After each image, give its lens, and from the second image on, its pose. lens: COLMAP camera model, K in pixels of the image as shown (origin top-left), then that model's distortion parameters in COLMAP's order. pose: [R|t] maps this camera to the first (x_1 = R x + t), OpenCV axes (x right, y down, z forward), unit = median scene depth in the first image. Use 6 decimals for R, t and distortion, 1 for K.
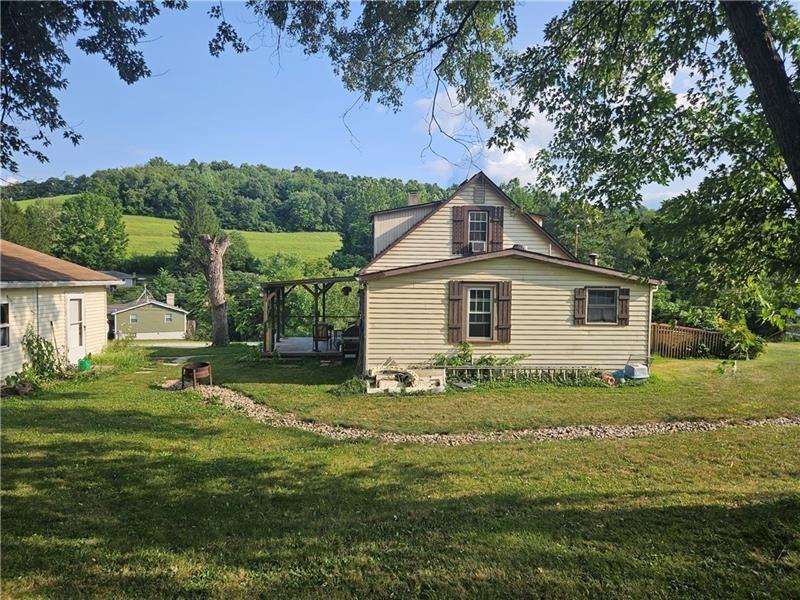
lens RADIAL K [[547.7, 0, 400.0], [0, 547.7, 300.0], [0, 0, 1]] dist [0.054390, -0.004003]
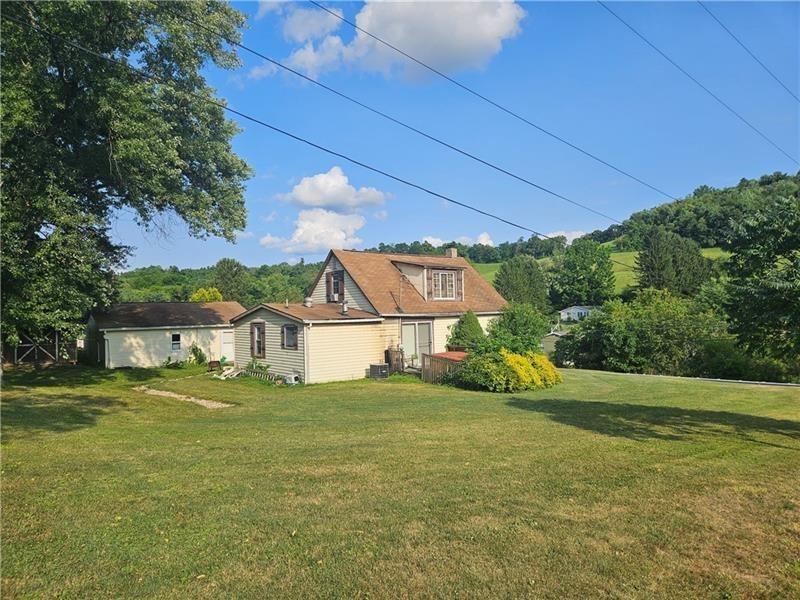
lens RADIAL K [[547.7, 0, 400.0], [0, 547.7, 300.0], [0, 0, 1]] dist [0.054390, -0.004003]
pose [[0.535816, -0.047557, -0.842994, 0.263388], [0.001398, 0.998461, -0.055439, -0.000908], [0.844333, 0.028526, 0.535058, 0.058783]]
